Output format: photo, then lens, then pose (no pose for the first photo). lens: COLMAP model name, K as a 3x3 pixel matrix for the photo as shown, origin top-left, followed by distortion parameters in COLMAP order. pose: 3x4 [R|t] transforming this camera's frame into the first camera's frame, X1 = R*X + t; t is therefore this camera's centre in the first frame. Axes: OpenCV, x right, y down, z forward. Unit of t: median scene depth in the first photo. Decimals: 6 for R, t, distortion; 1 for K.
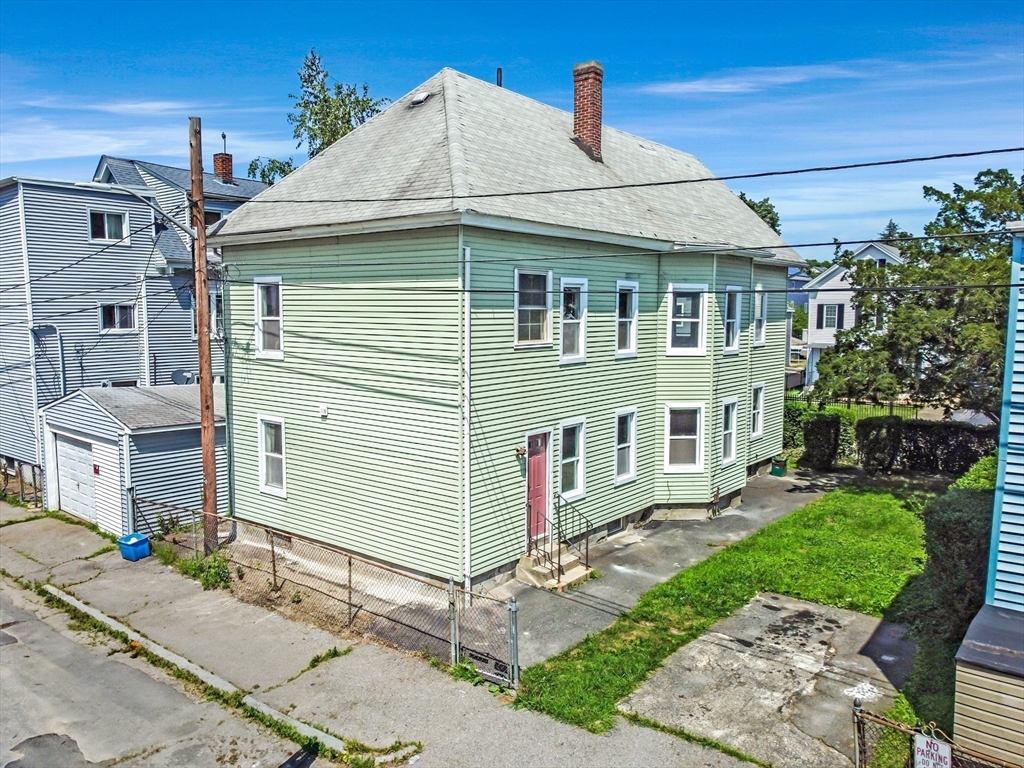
lens RADIAL K [[780.0, 0, 512.5], [0, 780.0, 385.7], [0, 0, 1]] dist [0.007228, 0.002995]
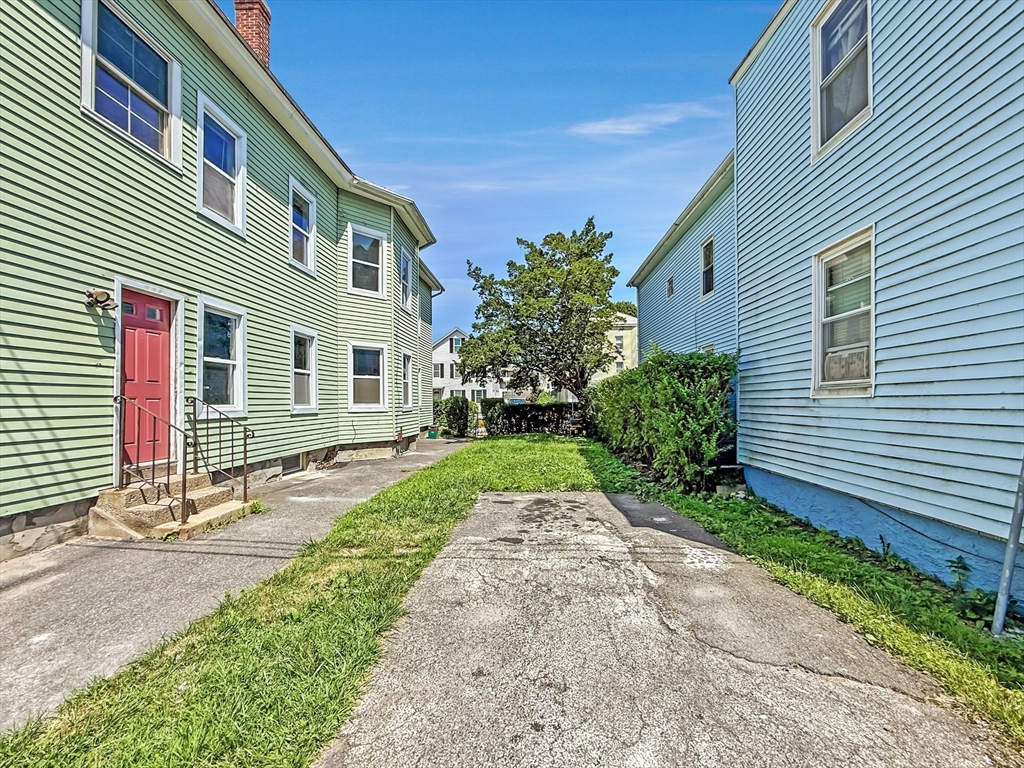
lens RADIAL K [[412.8, 0, 525.3], [0, 412.8, 397.9], [0, 0, 1]] dist [-0.000110, -0.000231]
pose [[0.799290, -0.001274, 0.600944, 0.065164], [0.068625, 0.993650, -0.089169, 0.169535], [-0.597014, 0.112512, 0.794302, 0.491387]]
